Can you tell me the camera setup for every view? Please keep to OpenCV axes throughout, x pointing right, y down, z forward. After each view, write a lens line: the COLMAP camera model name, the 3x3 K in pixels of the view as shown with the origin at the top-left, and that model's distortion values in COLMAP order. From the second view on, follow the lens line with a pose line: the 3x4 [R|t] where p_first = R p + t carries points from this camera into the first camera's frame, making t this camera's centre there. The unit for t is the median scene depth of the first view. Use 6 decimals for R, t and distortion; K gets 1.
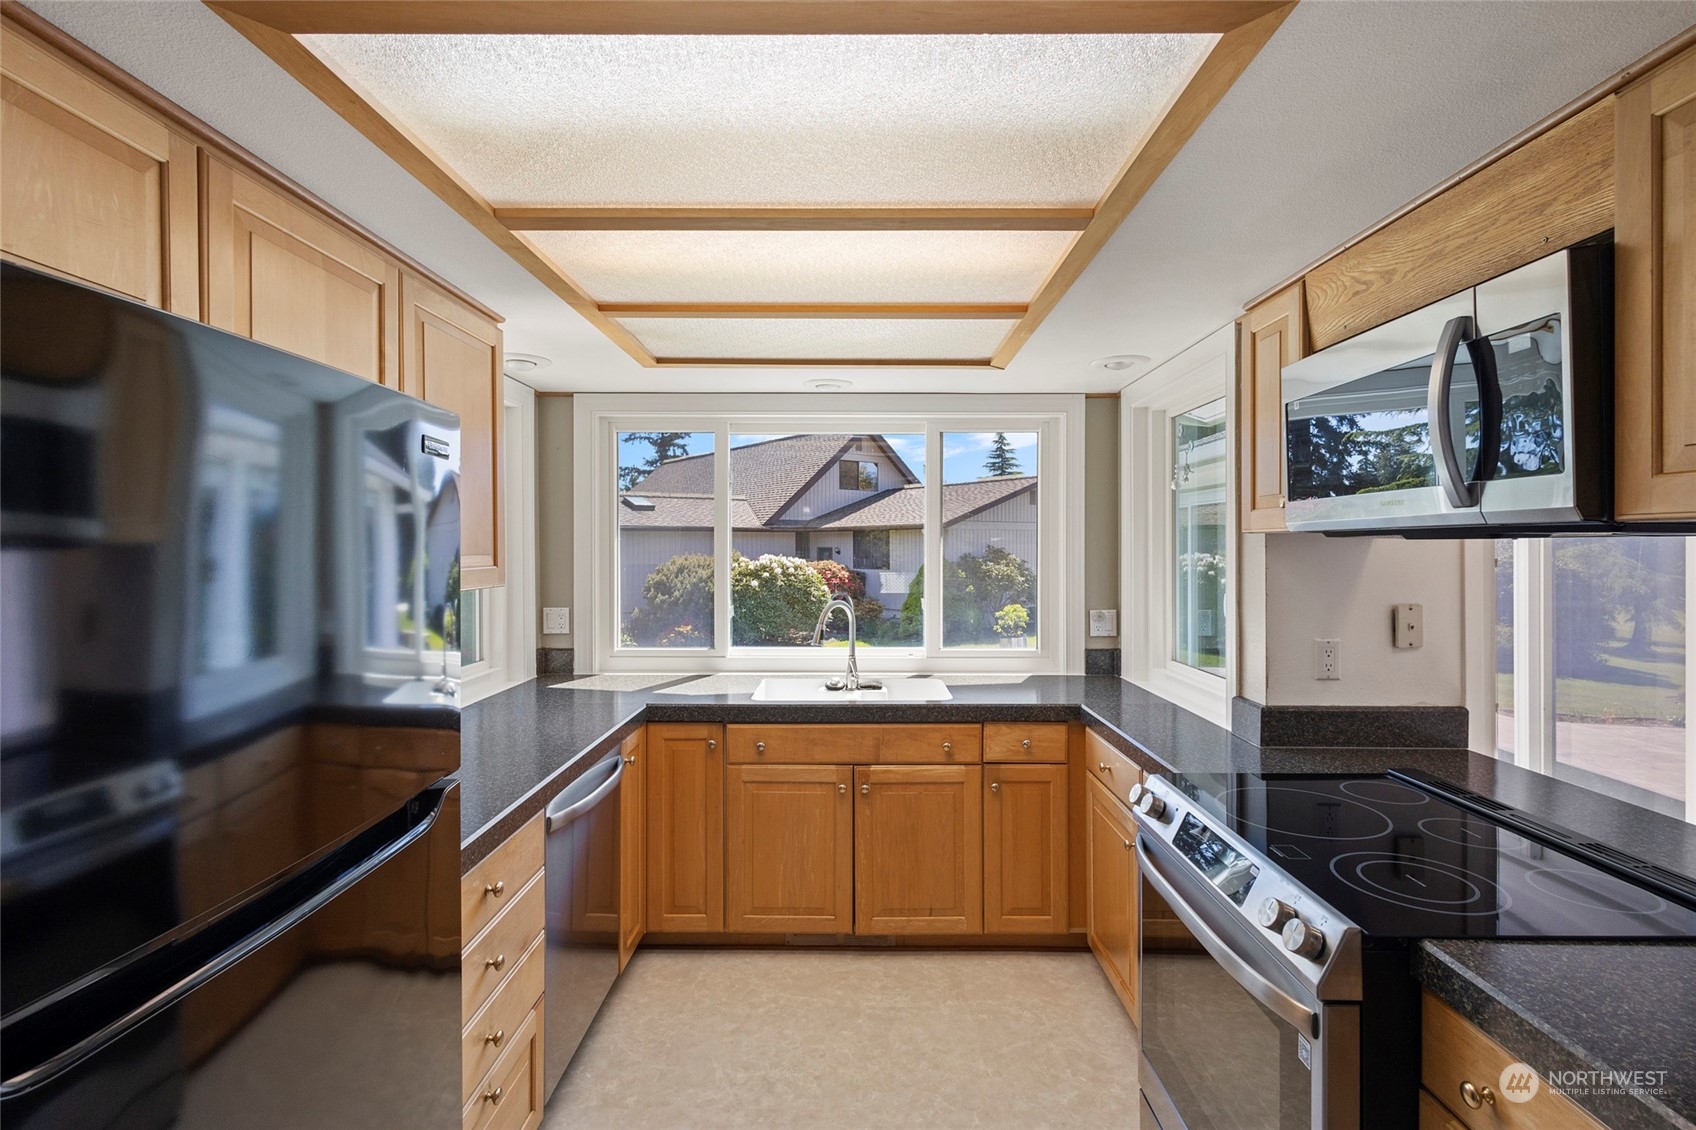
lens RADIAL K [[783.7, 0, 847.5], [0, 783.7, 551.0], [0, 0, 1]] dist [0.011306, -0.003989]
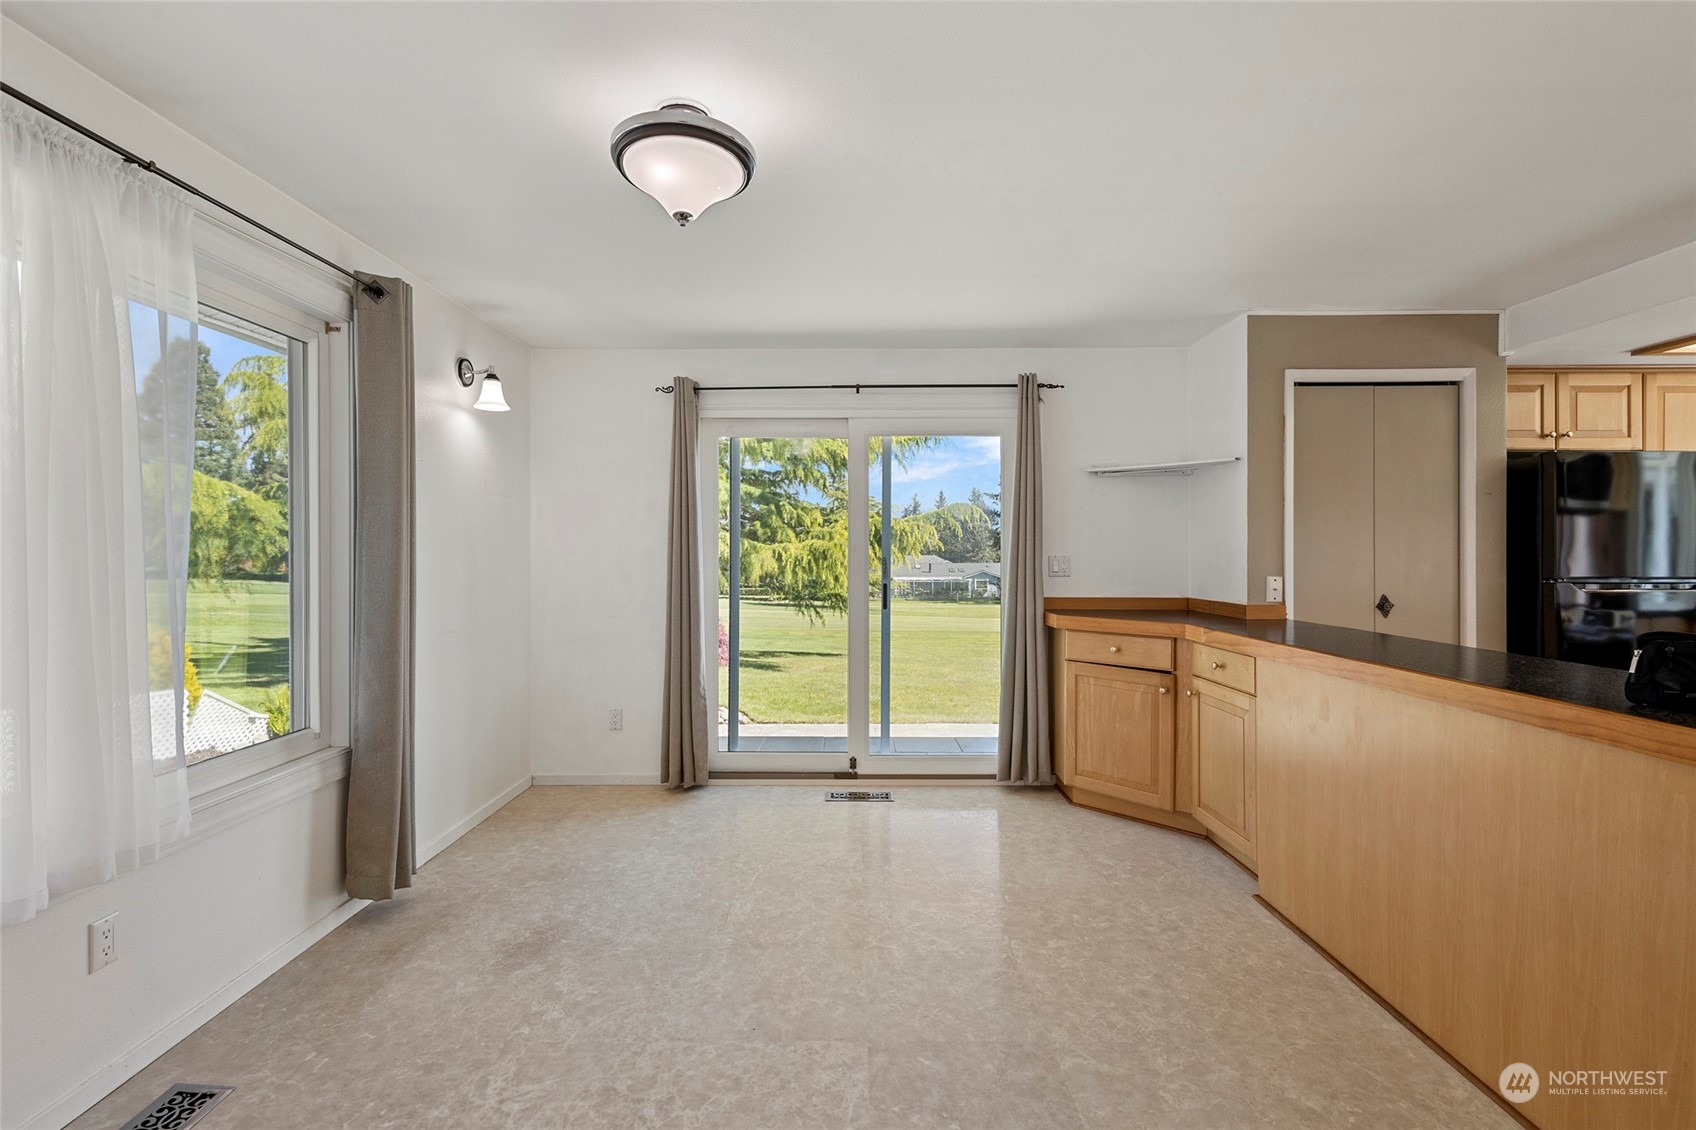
lens RADIAL K [[783.7, 0, 857.9], [0, 783.7, 567.7], [0, 0, 1]] dist [0.011306, -0.003989]
pose [[0.014682, 0.019055, -0.999711, 1.263611], [-0.004671, 0.999809, 0.018989, 0.105224], [0.999881, 0.004391, 0.014768, -1.190336]]
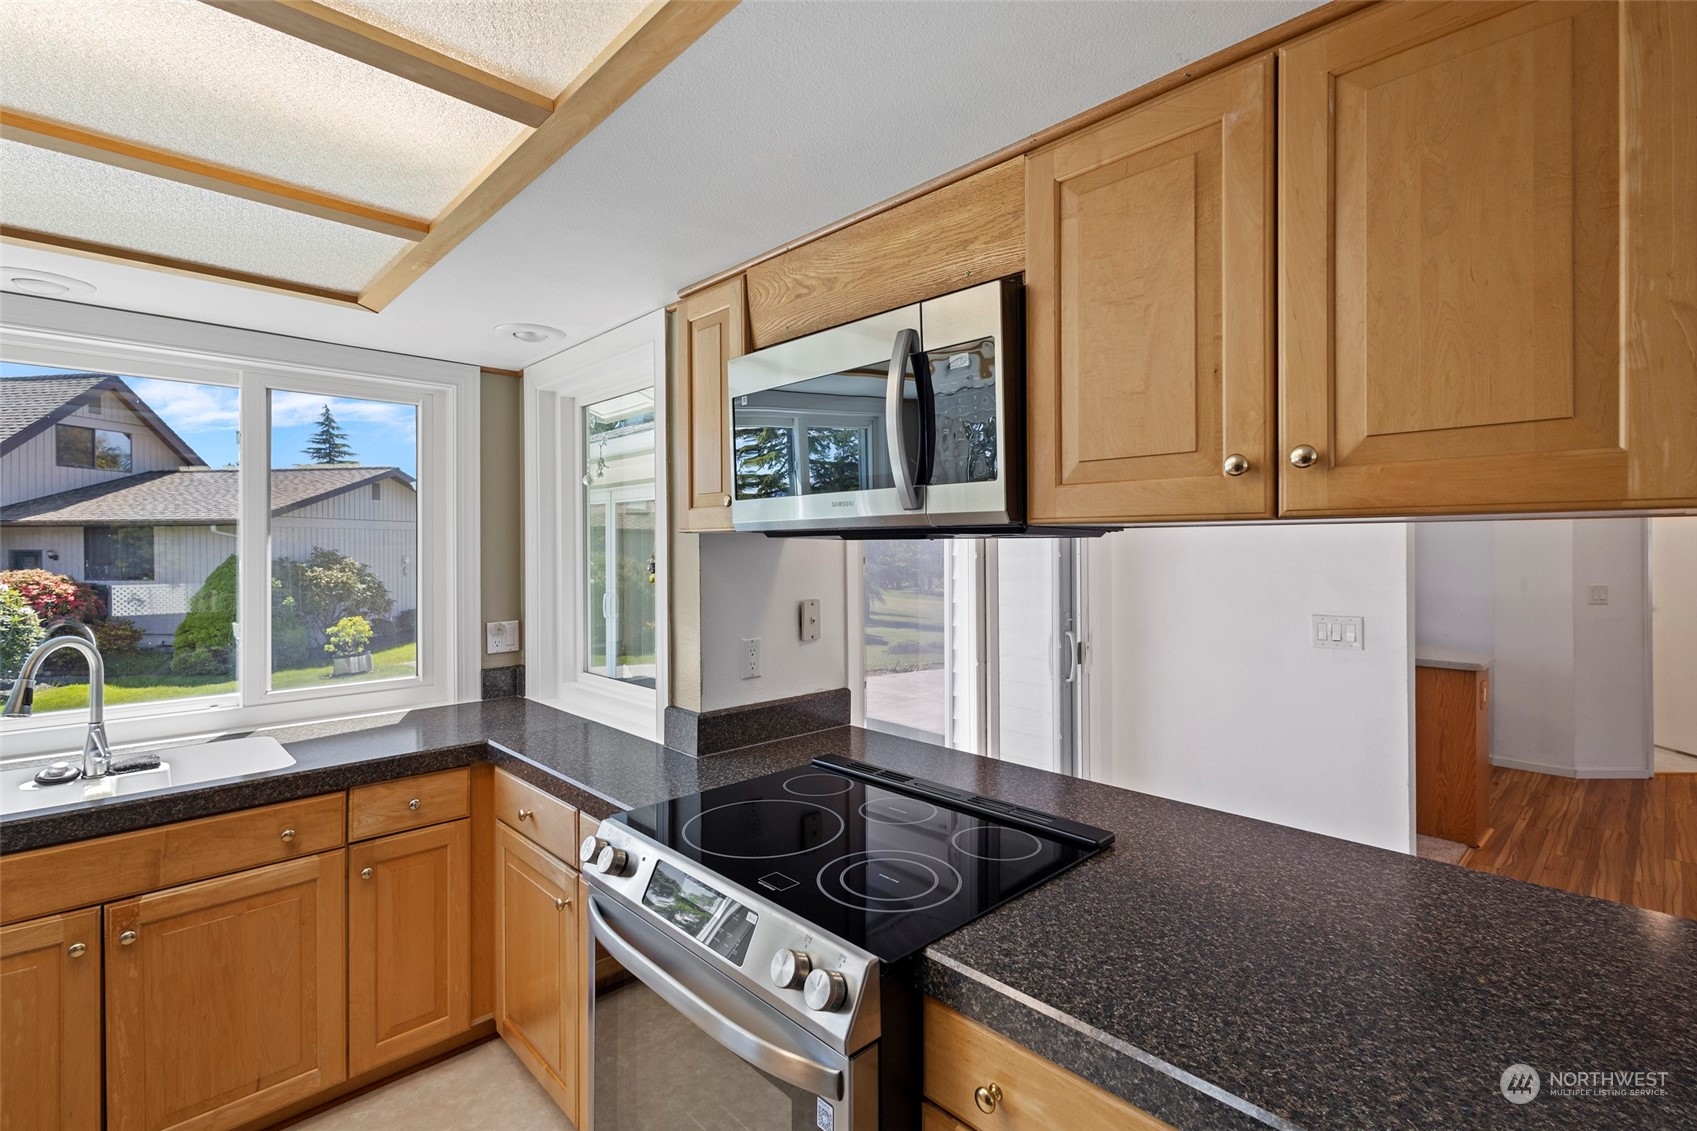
lens RADIAL K [[784.1, 0, 846.8], [0, 784.1, 545.8], [0, 0, 1]] dist [0.011306, -0.003989]
pose [[0.713647, -0.001148, 0.700505, -0.011949], [0.006800, 0.999963, -0.005289, -0.000868], [-0.700472, 0.008538, 0.713628, 0.188581]]
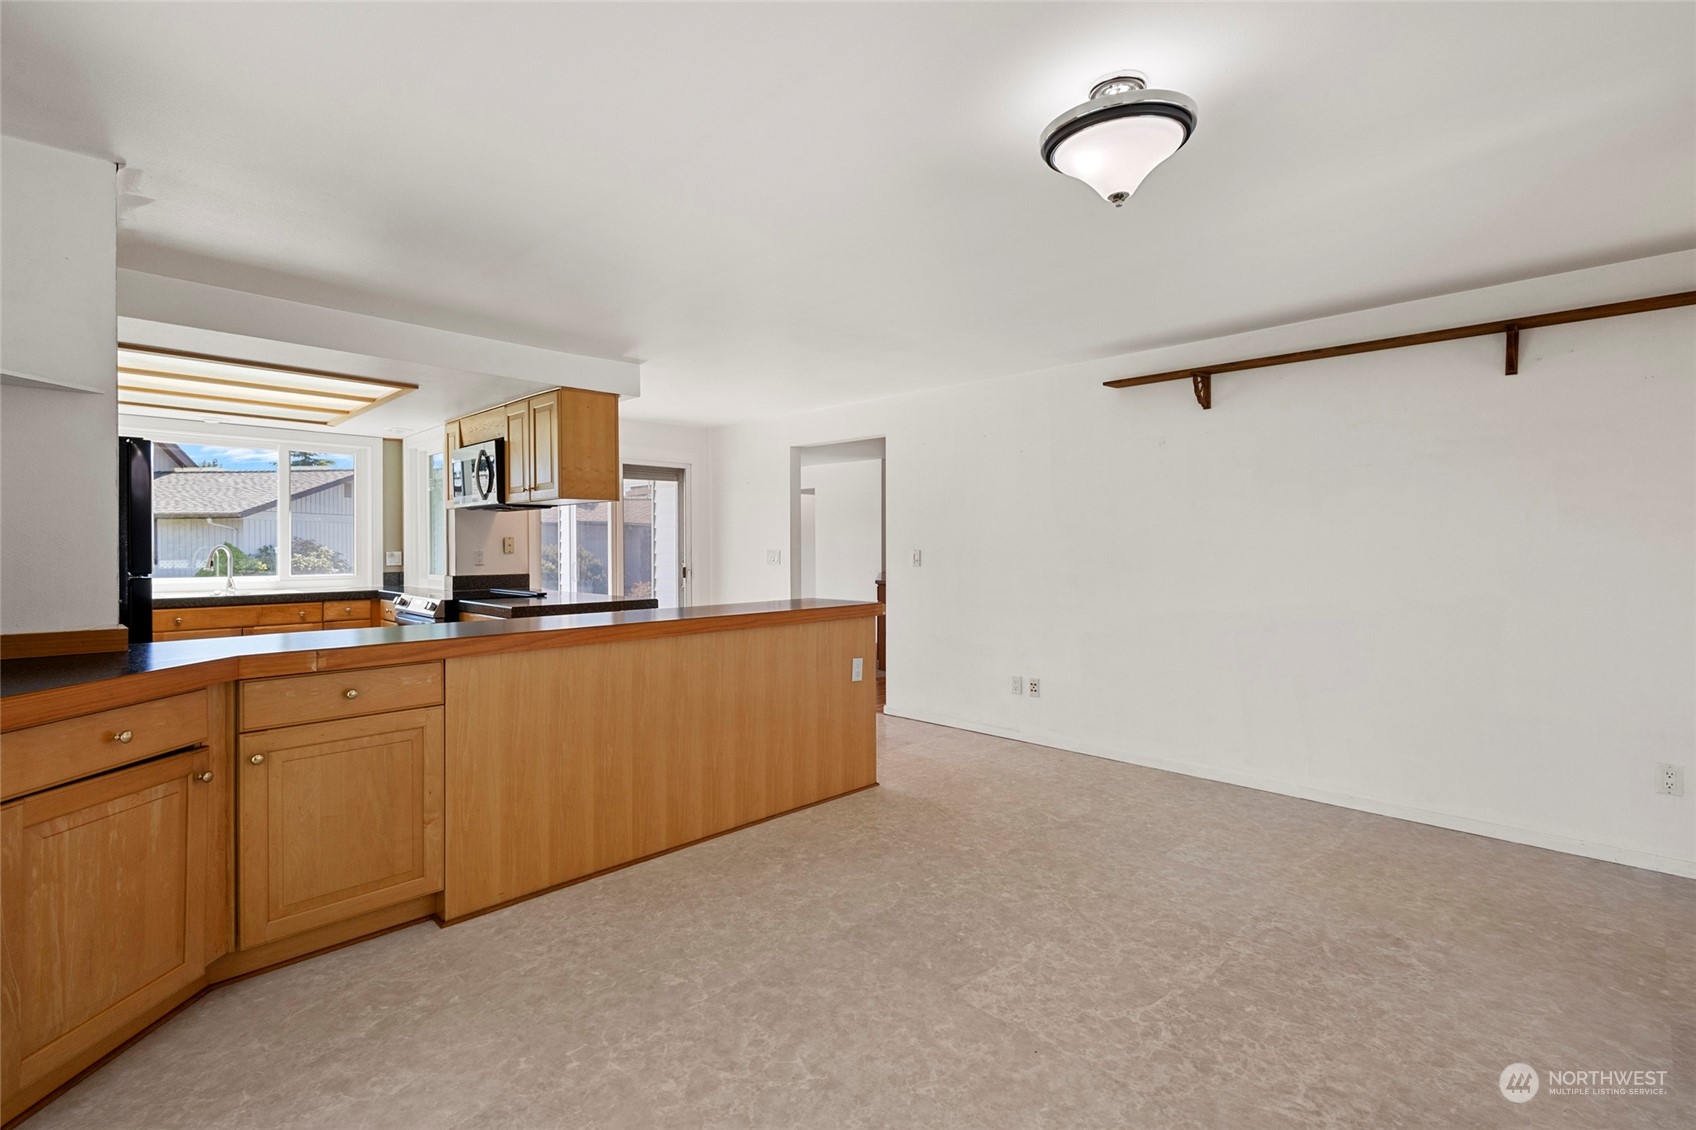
lens RADIAL K [[783.7, 0, 850.9], [0, 783.7, 550.8], [0, 0, 1]] dist [0.011306, -0.003989]
pose [[0.695705, -0.006346, 0.718300, -0.427203], [0.006068, 0.999977, 0.002958, 0.114184], [-0.718302, 0.002301, 0.695728, -1.757844]]
